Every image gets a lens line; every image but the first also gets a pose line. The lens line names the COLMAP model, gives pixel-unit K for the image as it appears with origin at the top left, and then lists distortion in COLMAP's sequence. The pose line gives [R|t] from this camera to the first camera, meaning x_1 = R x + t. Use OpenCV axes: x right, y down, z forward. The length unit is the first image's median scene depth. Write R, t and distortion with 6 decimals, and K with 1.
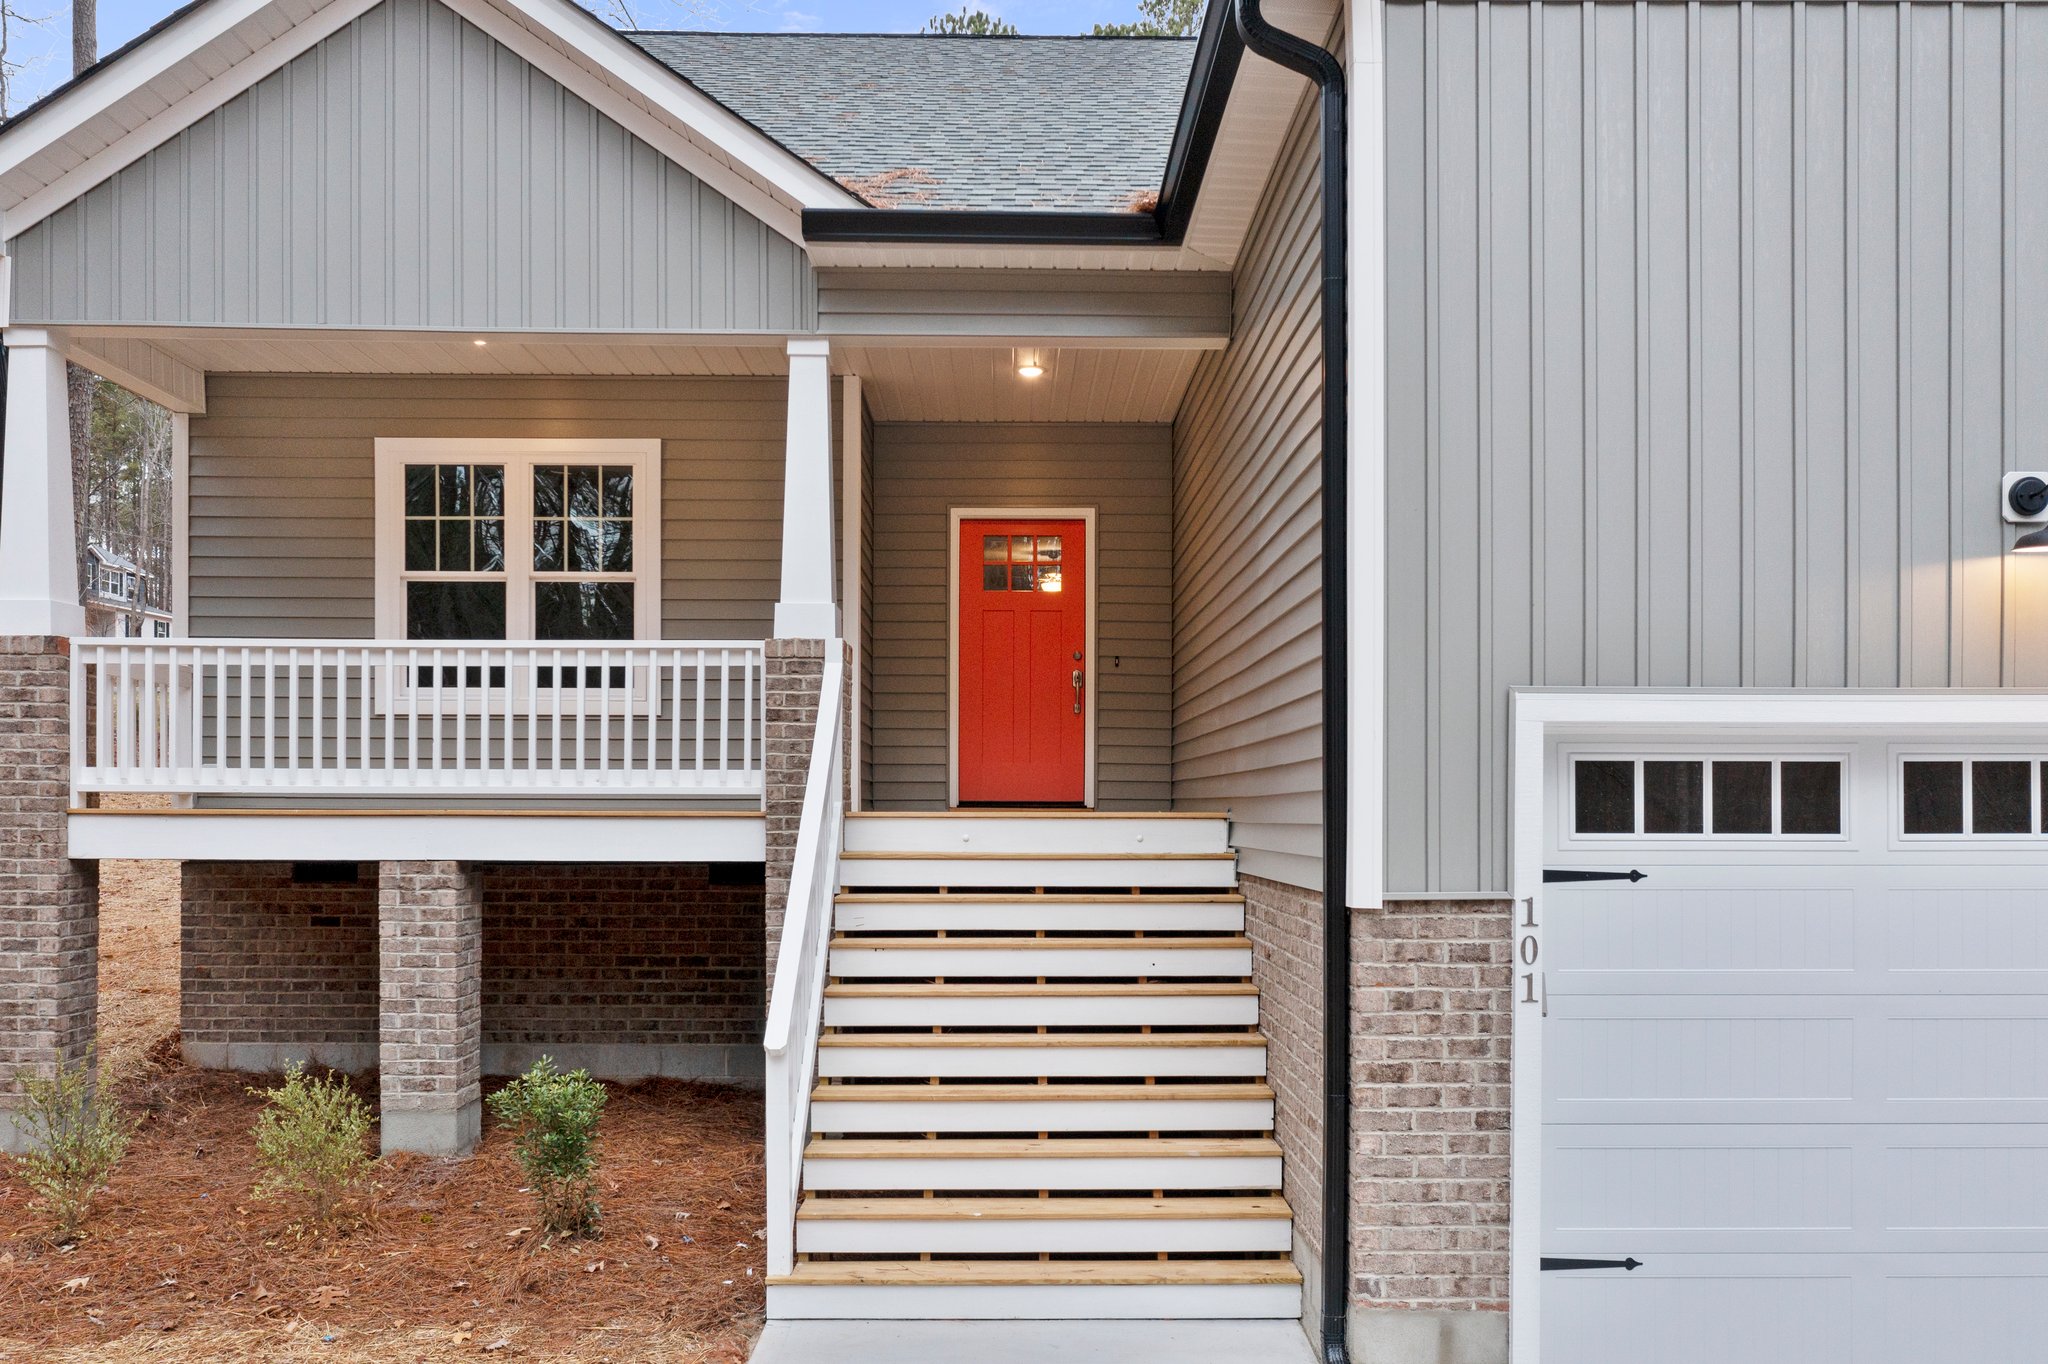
lens RADIAL K [[1673.9, 0, 1032.4], [0, 1673.9, 803.8], [0, 0, 1]] dist [0.003044, 0.003282]
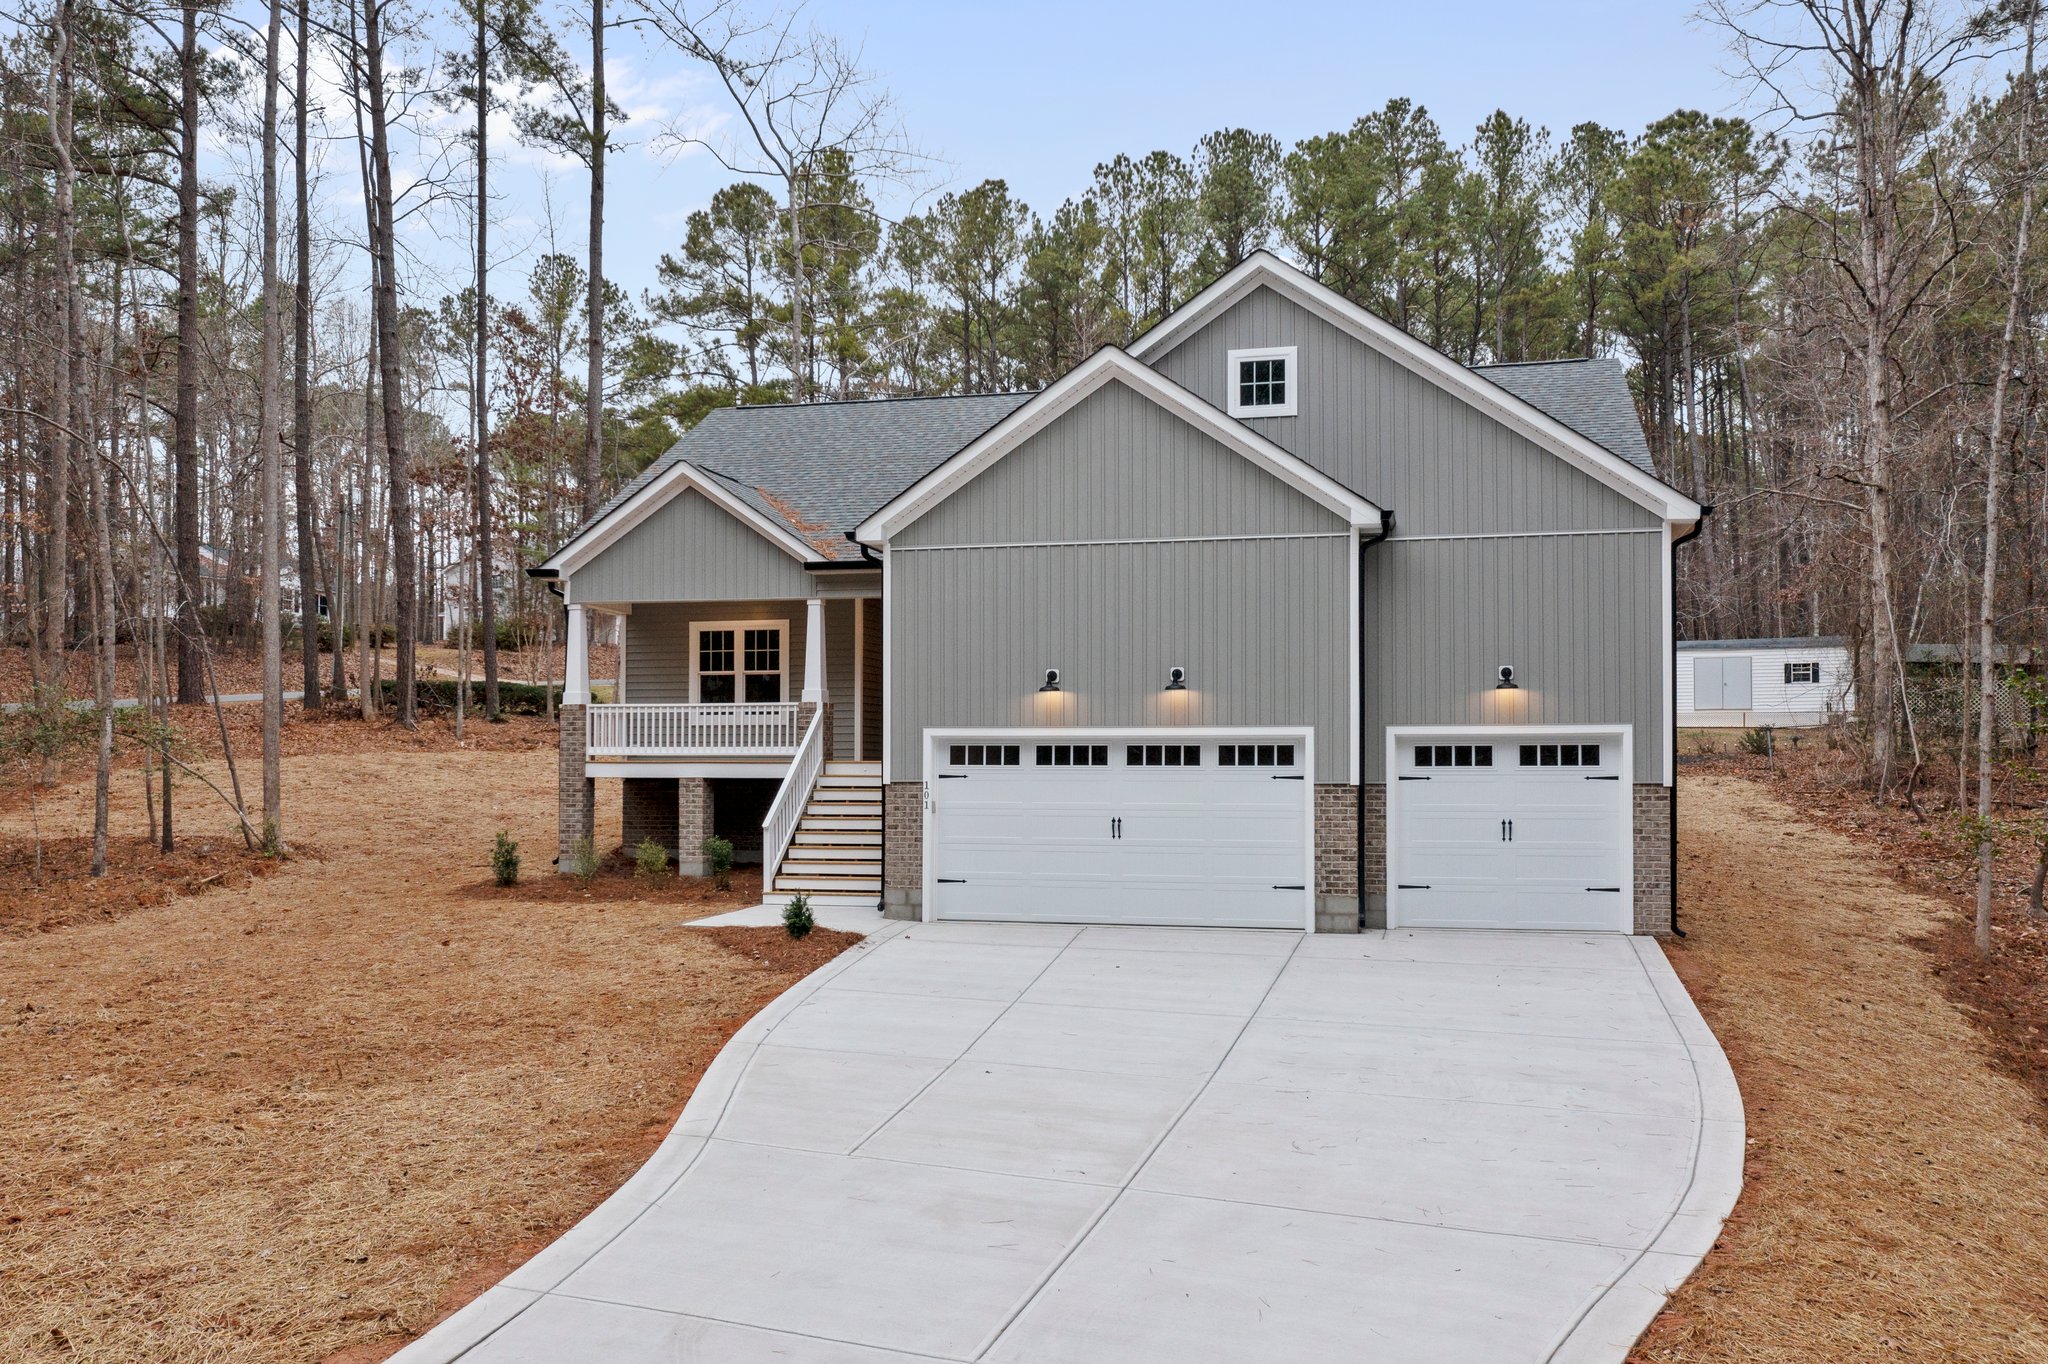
lens RADIAL K [[1672.0, 0, 1019.8], [0, 1672.0, 710.1], [0, 0, 1]] dist [0.013410, 0.001303]
pose [[0.965115, -0.010083, -0.261633, 0.973772], [0.001568, 0.999463, -0.032733, 0.011712], [0.261822, 0.031181, 0.964612, -1.714269]]
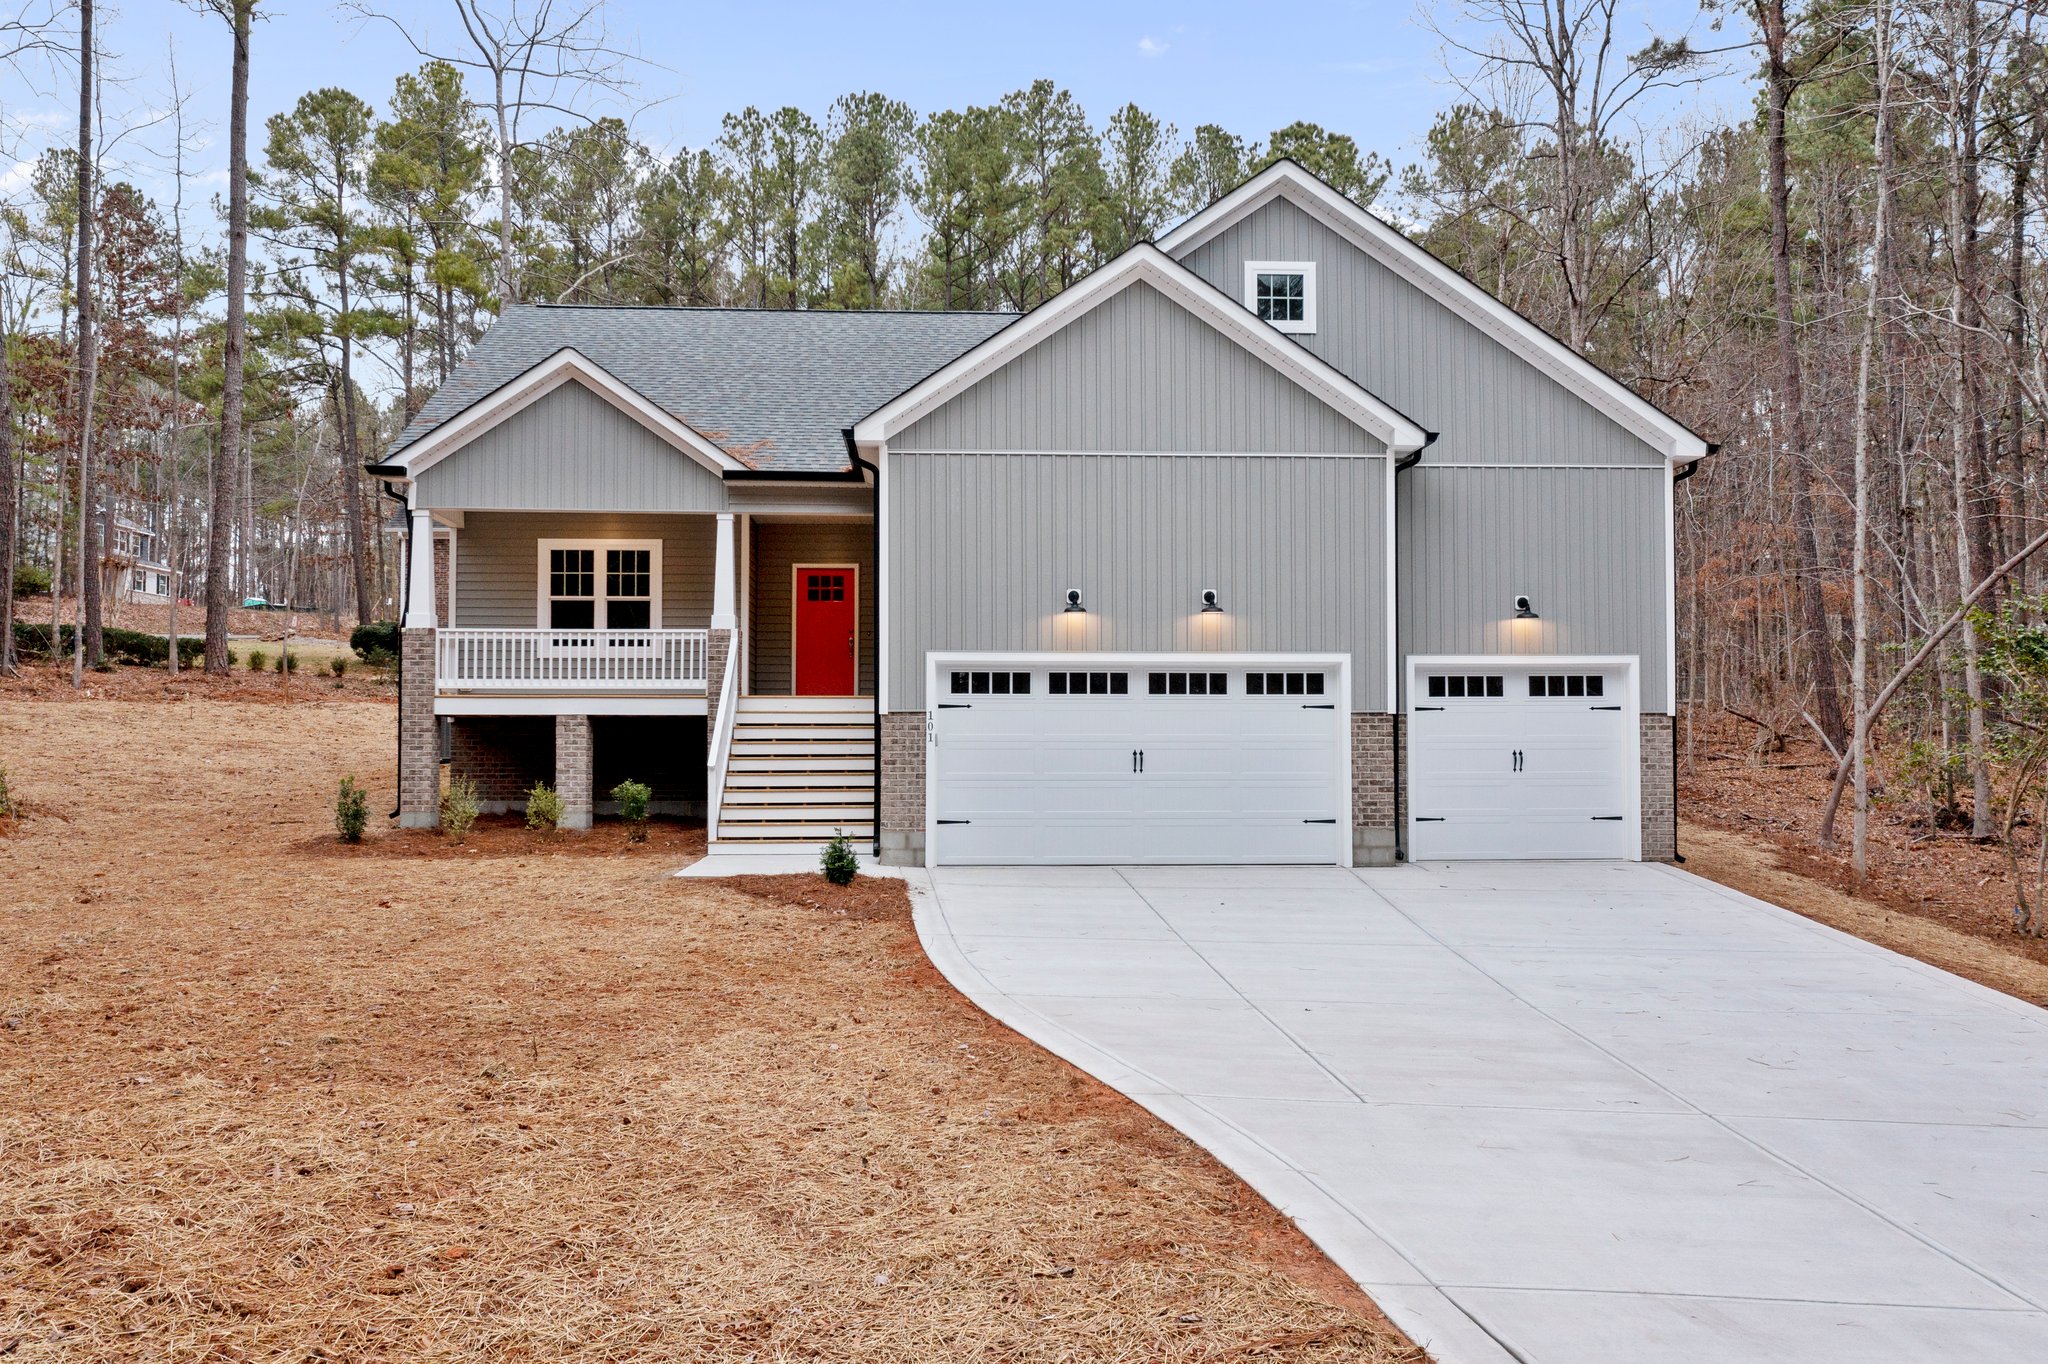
lens RADIAL K [[1649.4, 0, 1024.0], [0, 1649.4, 682.0], [0, 0, 1]] dist [0.006423, 0.015264]
pose [[0.999336, -0.000827, 0.036423, 0.235337], [0.002182, 0.999306, -0.037193, 0.079156], [-0.036367, 0.037248, 0.998644, -1.558233]]
